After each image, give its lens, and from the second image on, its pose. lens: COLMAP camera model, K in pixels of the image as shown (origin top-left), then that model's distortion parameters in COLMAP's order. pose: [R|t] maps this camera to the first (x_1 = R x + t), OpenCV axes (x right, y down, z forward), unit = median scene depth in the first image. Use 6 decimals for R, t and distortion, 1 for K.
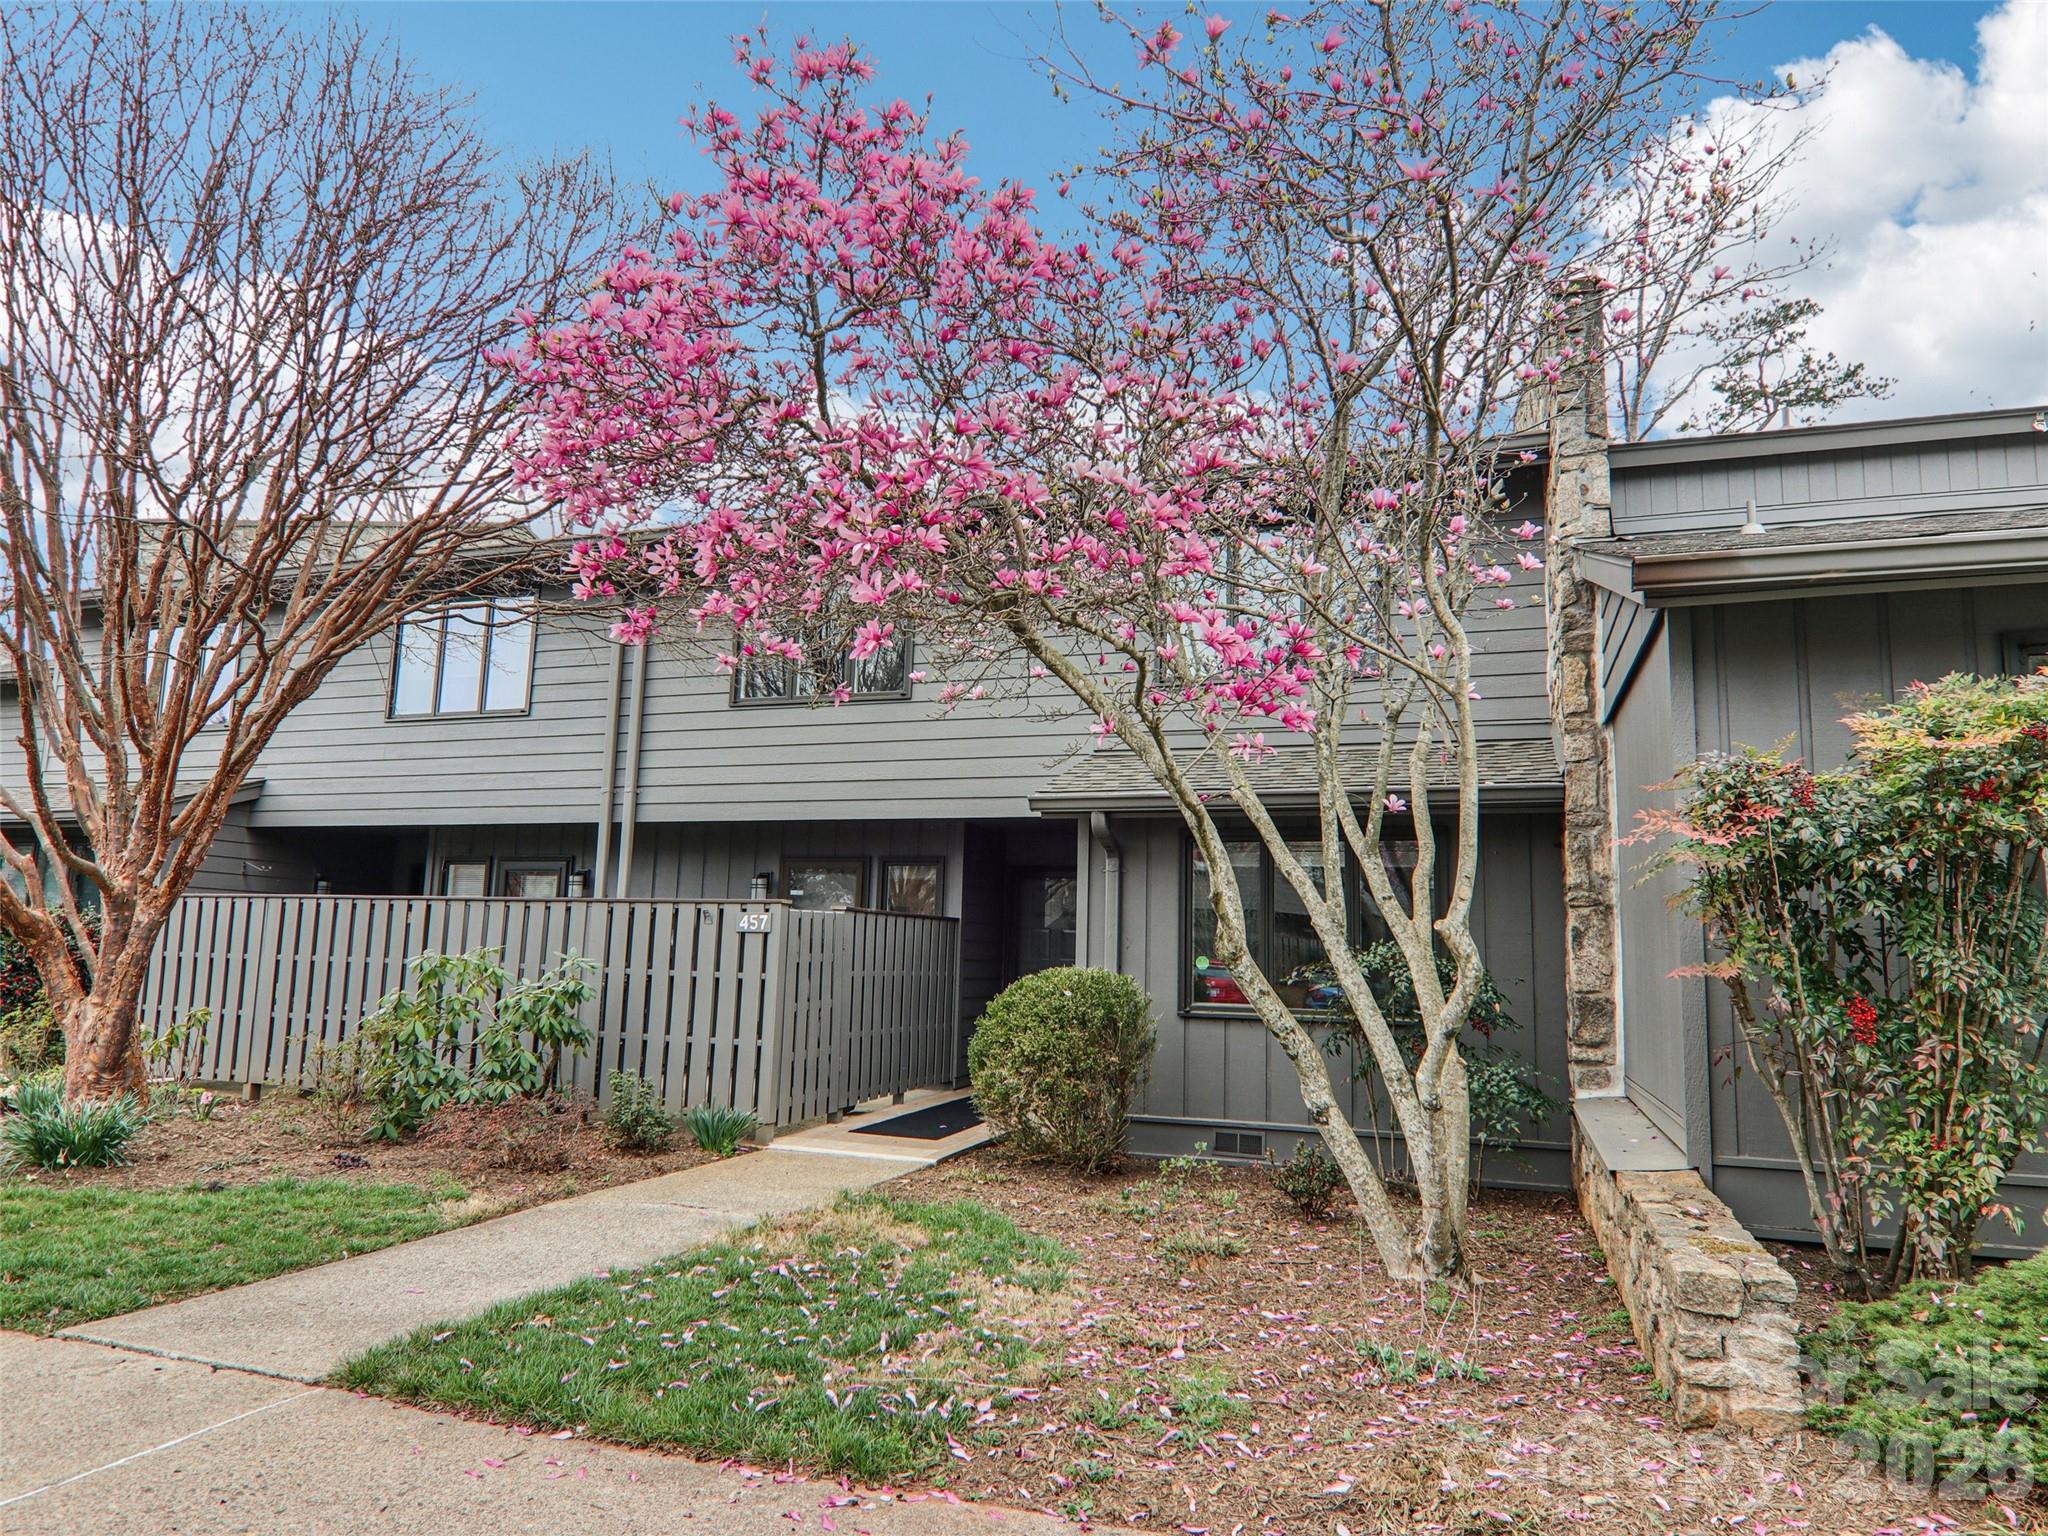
lens RADIAL K [[1269.7, 0, 1024.0], [0, 1269.7, 768.0], [0, 0, 1]] dist [0.005540, -0.017470]
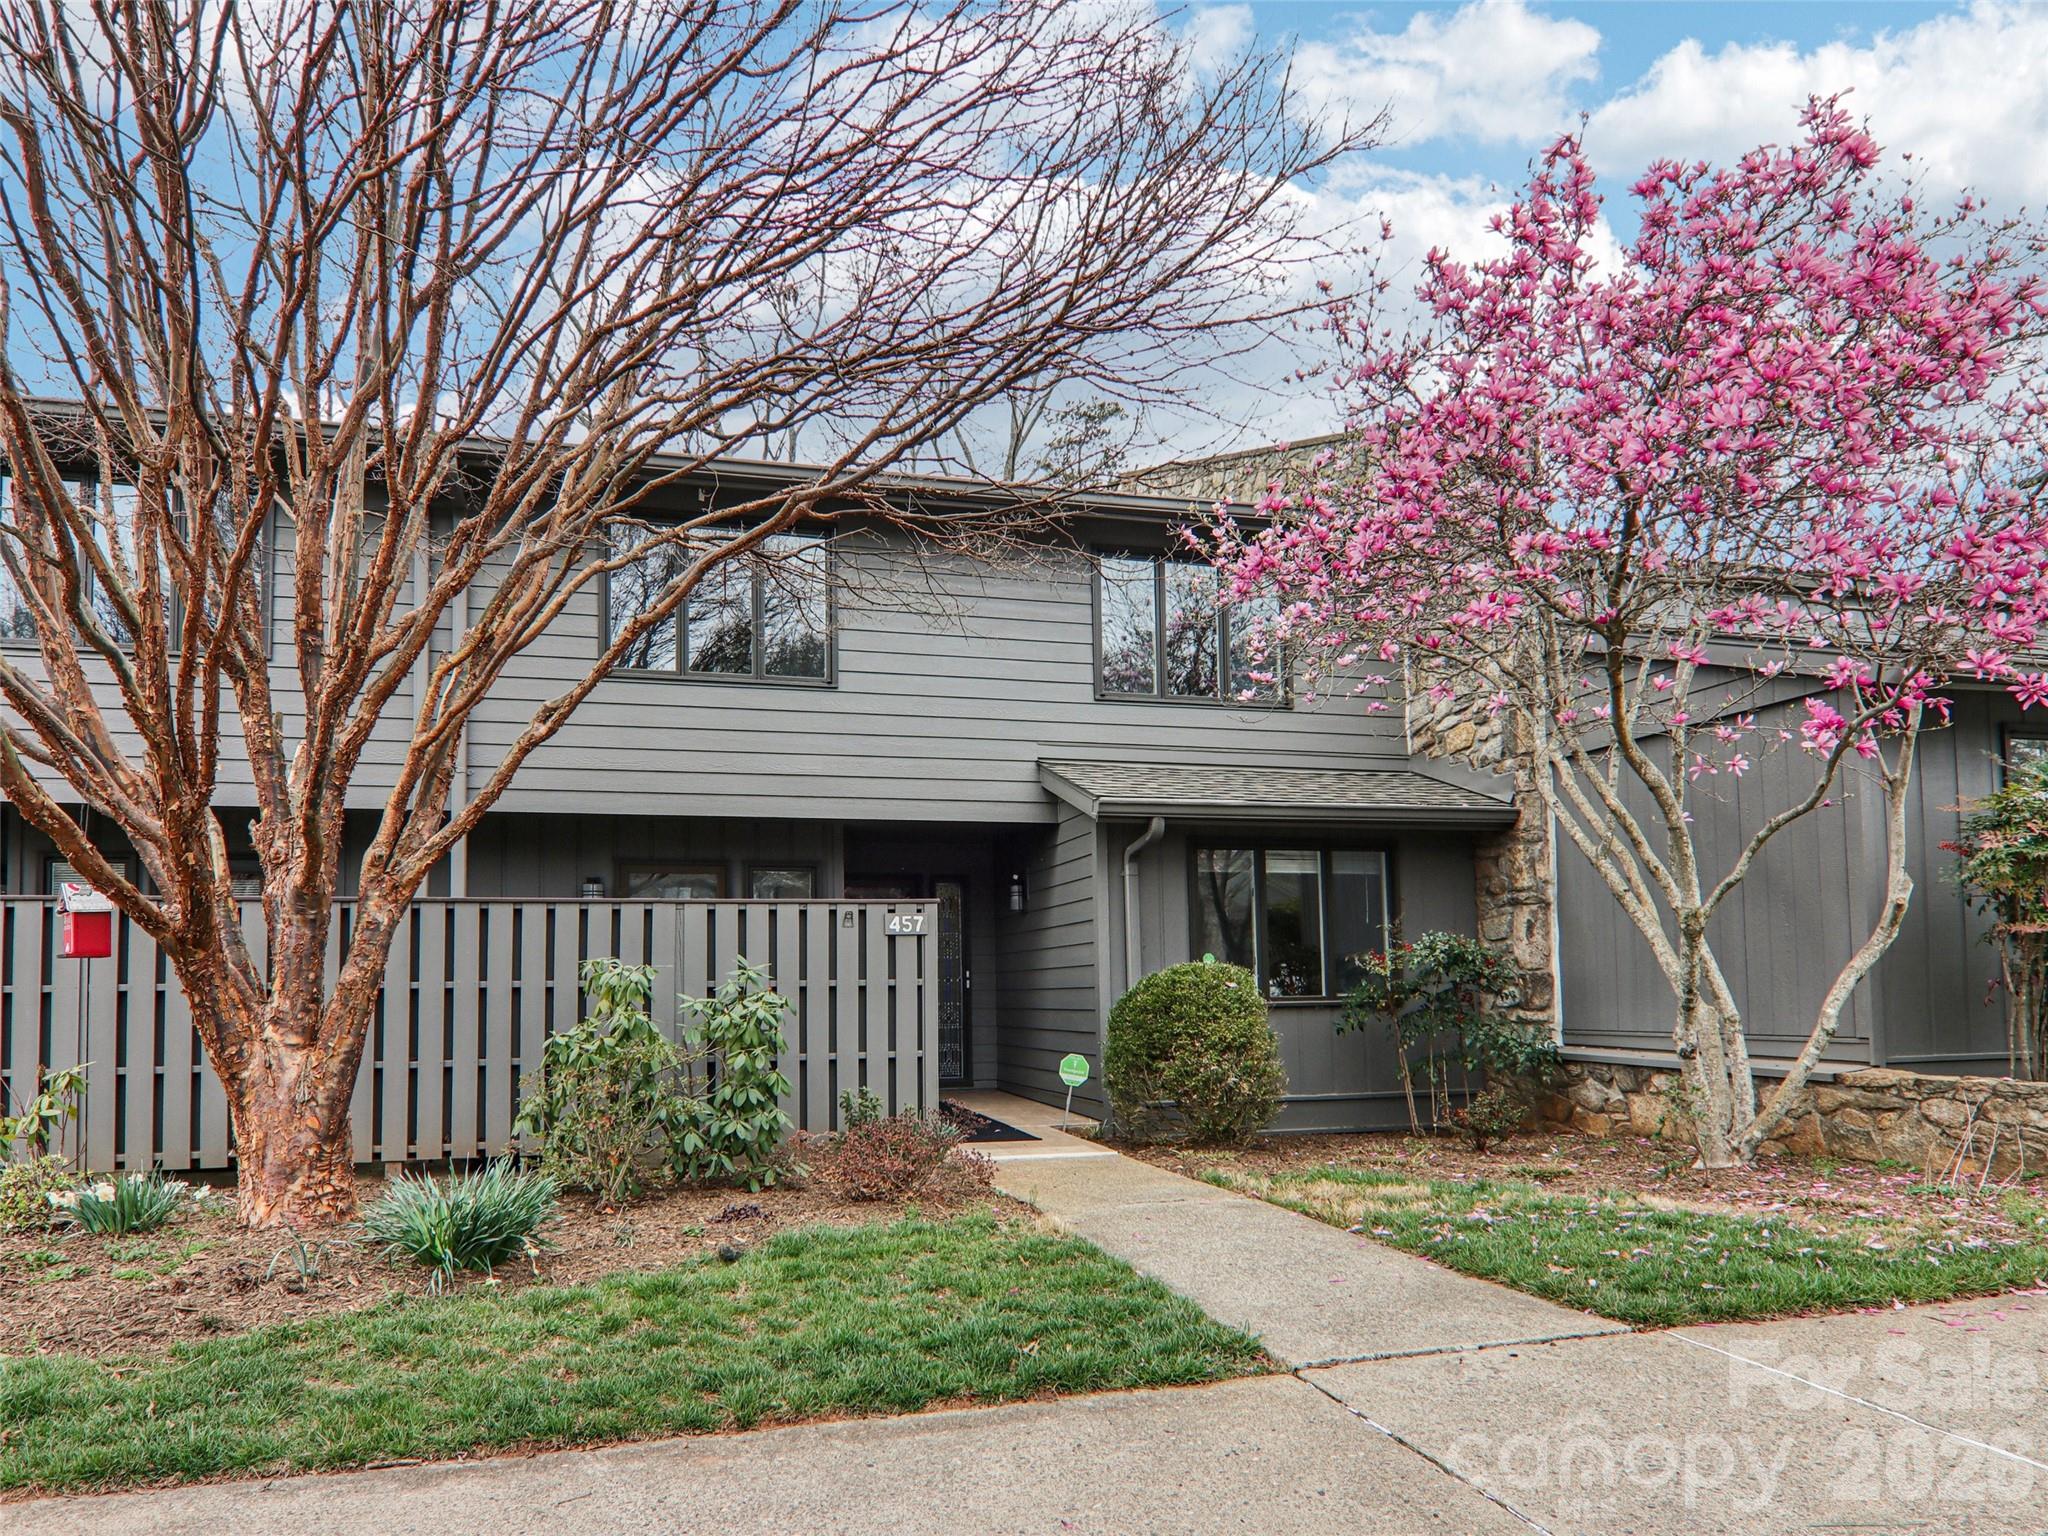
lens RADIAL K [[1269.7, 0, 1024.0], [0, 1269.7, 768.0], [0, 0, 1]] dist [0.005540, -0.017470]
pose [[0.835555, 0.055336, 0.546613, -0.720827], [-0.052719, 0.998399, -0.020487, 0.024255], [-0.546872, -0.011699, 0.837135, 0.193600]]
